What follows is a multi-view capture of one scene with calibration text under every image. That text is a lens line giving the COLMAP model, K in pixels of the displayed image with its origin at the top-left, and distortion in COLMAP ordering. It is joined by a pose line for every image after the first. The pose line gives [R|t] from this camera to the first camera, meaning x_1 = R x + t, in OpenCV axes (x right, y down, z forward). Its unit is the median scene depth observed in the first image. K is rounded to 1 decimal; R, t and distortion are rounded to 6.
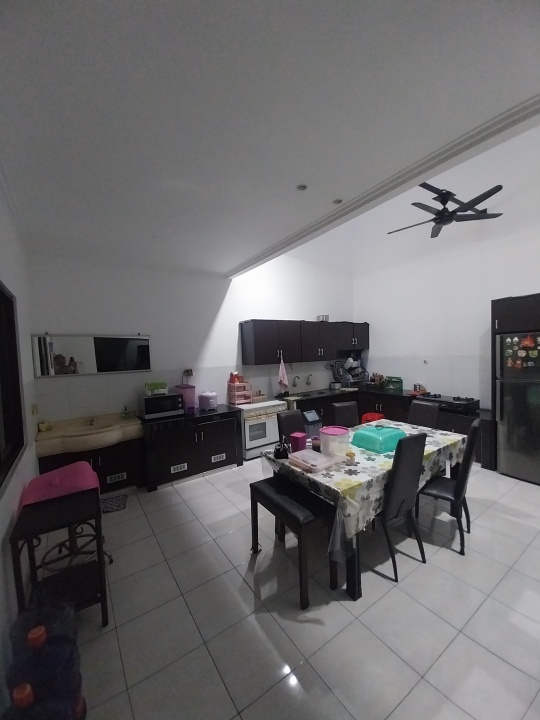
lens RADIAL K [[285.4, 0, 270.7], [0, 285.4, 365.0], [0, 0, 1]] dist [0.029406, -0.019065]
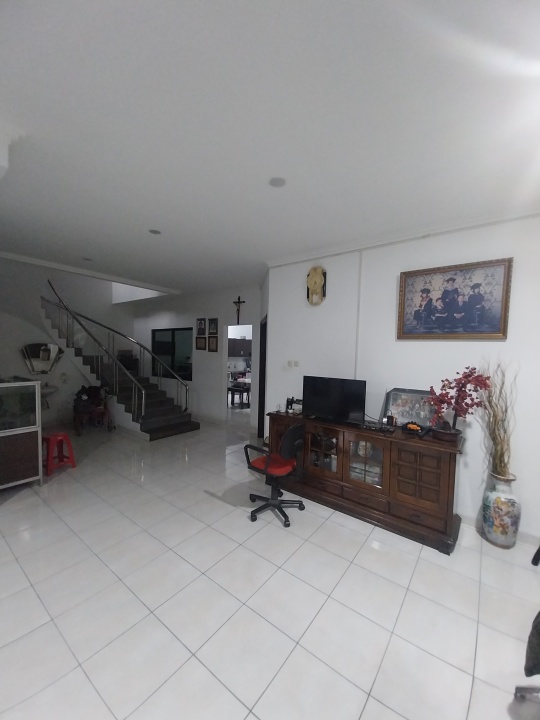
lens RADIAL K [[285.4, 0, 270.7], [0, 285.4, 365.0], [0, 0, 1]] dist [0.029406, -0.019065]
pose [[0.943094, 0.049535, 0.328817, -0.499184], [-0.045420, 0.998764, -0.020188, 0.122431], [-0.329411, 0.004104, 0.944178, -1.734117]]
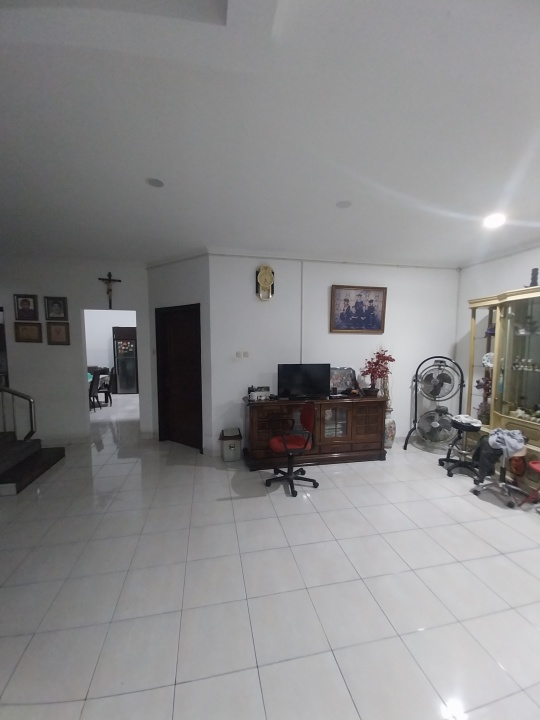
lens RADIAL K [[285.4, 0, 270.7], [0, 285.4, 365.0], [0, 0, 1]] dist [0.029406, -0.019065]
pose [[0.373783, -0.028347, 0.927083, -1.085484], [0.034153, 0.999276, 0.016785, 0.118097], [-0.926887, 0.025389, 0.374480, -1.250361]]
